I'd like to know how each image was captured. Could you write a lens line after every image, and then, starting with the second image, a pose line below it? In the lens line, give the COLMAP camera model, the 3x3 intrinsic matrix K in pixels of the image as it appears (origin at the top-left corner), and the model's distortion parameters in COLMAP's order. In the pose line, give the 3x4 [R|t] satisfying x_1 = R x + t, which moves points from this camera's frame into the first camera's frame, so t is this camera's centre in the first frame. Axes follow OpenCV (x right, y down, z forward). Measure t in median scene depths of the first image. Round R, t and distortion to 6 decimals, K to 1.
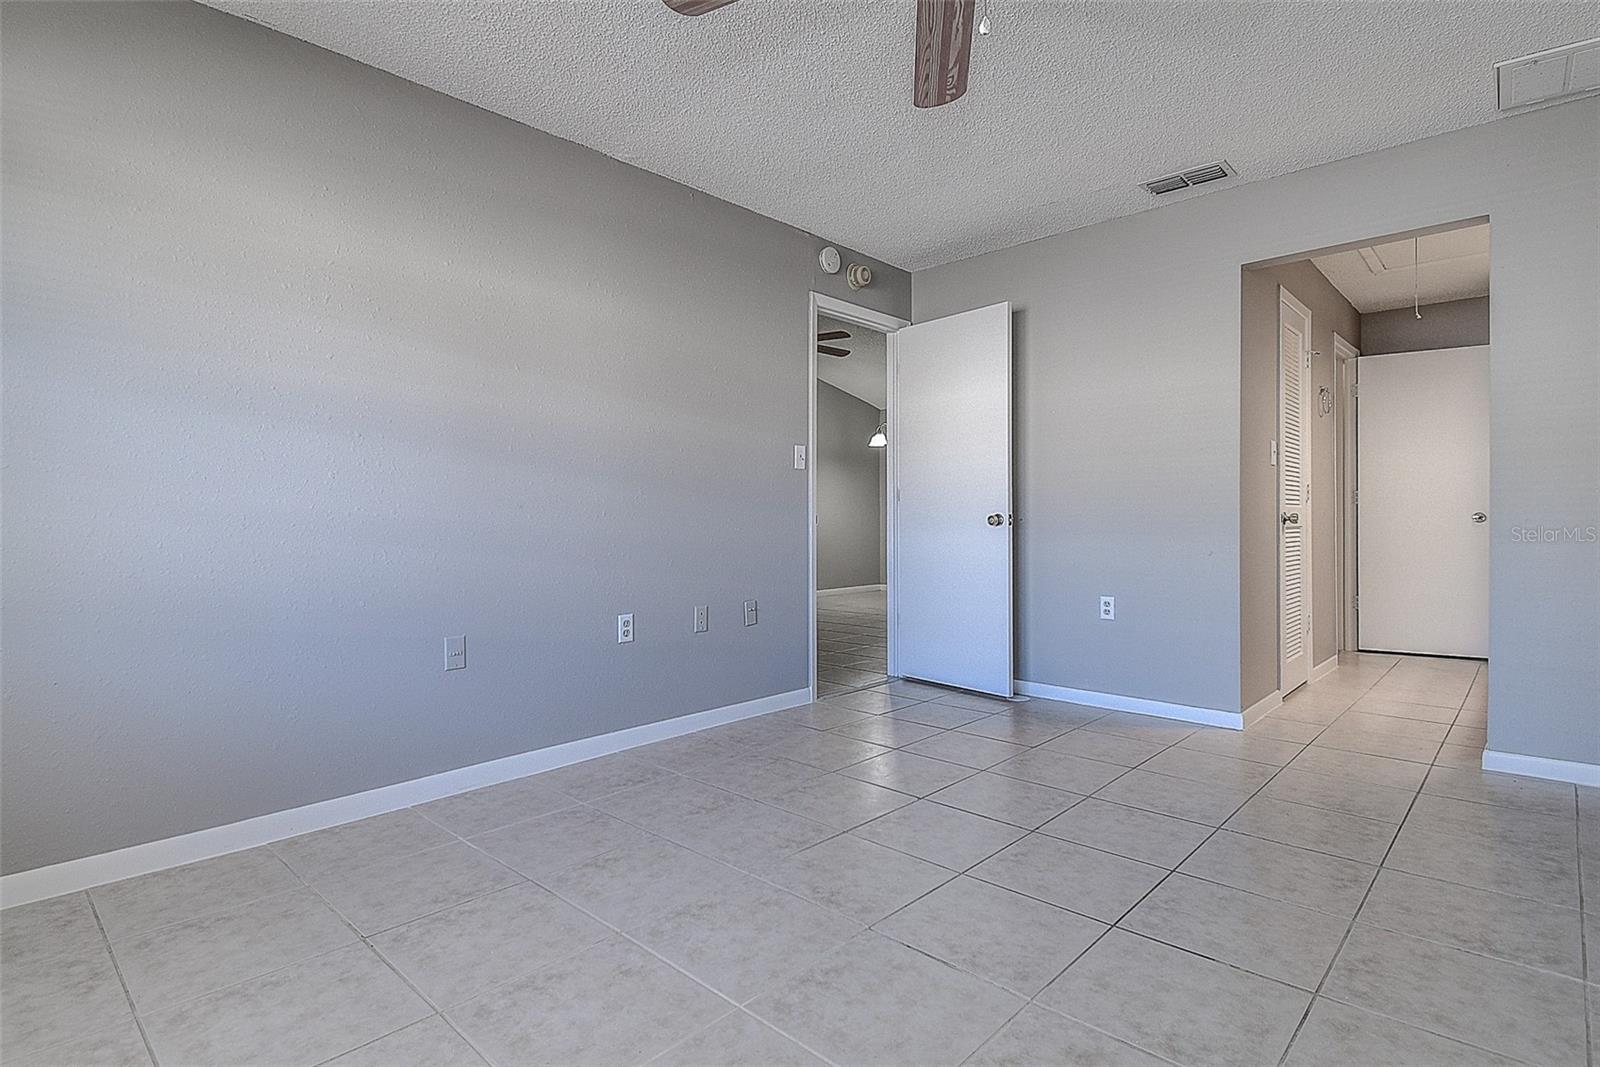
lens RADIAL K [[780.7, 0, 795.0], [0, 780.7, 525.4], [0, 0, 1]] dist [0.031072, -0.027715]
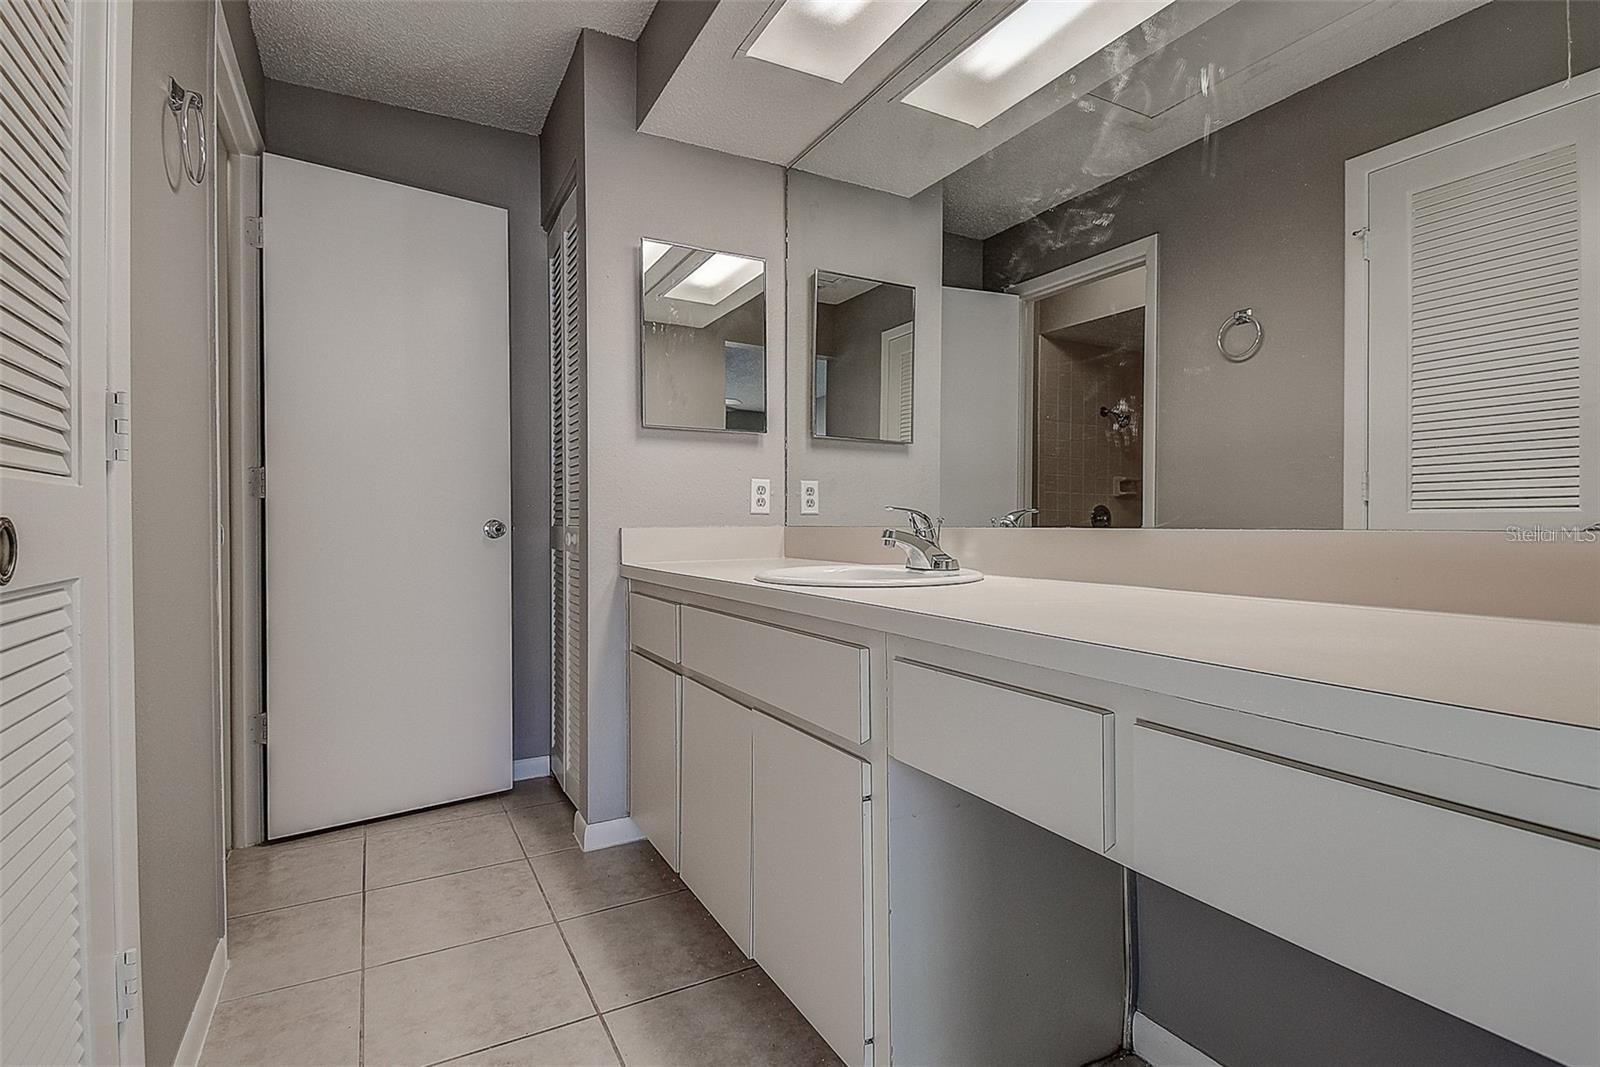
lens RADIAL K [[780.7, 0, 795.0], [0, 780.7, 525.4], [0, 0, 1]] dist [0.031072, -0.027715]
pose [[0.308895, 0.000659, 0.951096, 0.401963], [0.003791, 0.999991, -0.001924, -0.009813], [-0.951089, 0.004200, 0.308889, 0.601356]]
